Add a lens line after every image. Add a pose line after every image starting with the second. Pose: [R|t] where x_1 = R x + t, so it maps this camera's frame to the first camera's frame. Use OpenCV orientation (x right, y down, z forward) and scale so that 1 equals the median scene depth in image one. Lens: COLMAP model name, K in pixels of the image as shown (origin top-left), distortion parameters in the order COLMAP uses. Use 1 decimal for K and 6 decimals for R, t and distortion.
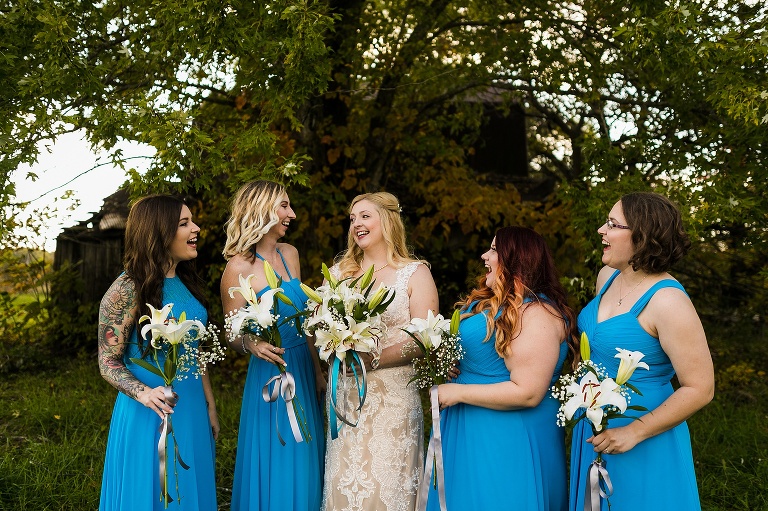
lens RADIAL K [[657.8, 0, 384.0], [0, 657.8, 255.5], [0, 0, 1]] dist [-0.010138, 0.001769]
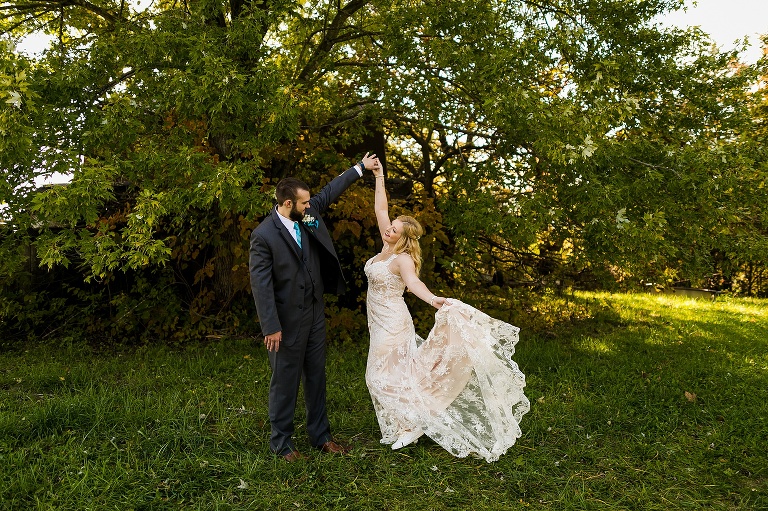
lens RADIAL K [[618.2, 0, 384.6], [0, 618.2, 250.7], [0, 0, 1]] dist [0.005776, 0.001660]
pose [[0.970453, -0.031531, 0.239223, -0.105678], [0.028692, 0.999471, 0.015343, -0.000012], [-0.239580, -0.008026, 0.970843, -0.196254]]
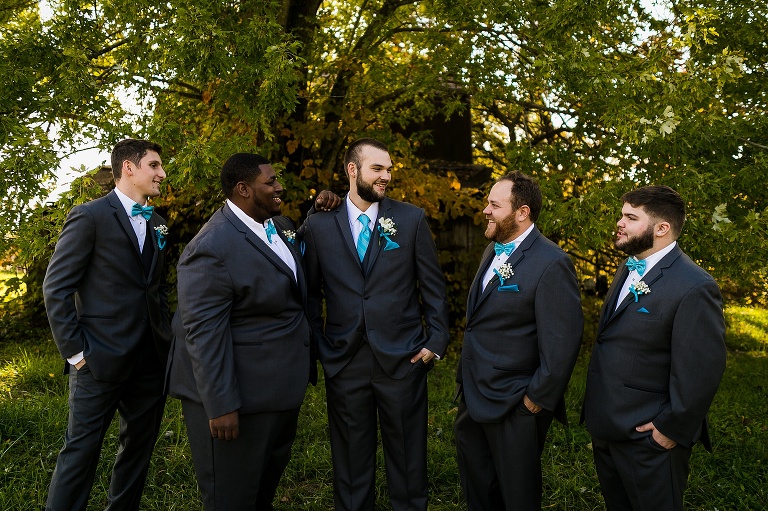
lens RADIAL K [[657.8, 0, 384.0], [0, 657.8, 255.5], [0, 0, 1]] dist [-0.010138, 0.001769]
pose [[0.997582, 0.002996, 0.069441, 0.001775], [-0.005035, 0.999561, 0.029193, 0.000161], [-0.069323, -0.029472, 0.997159, -0.122317]]
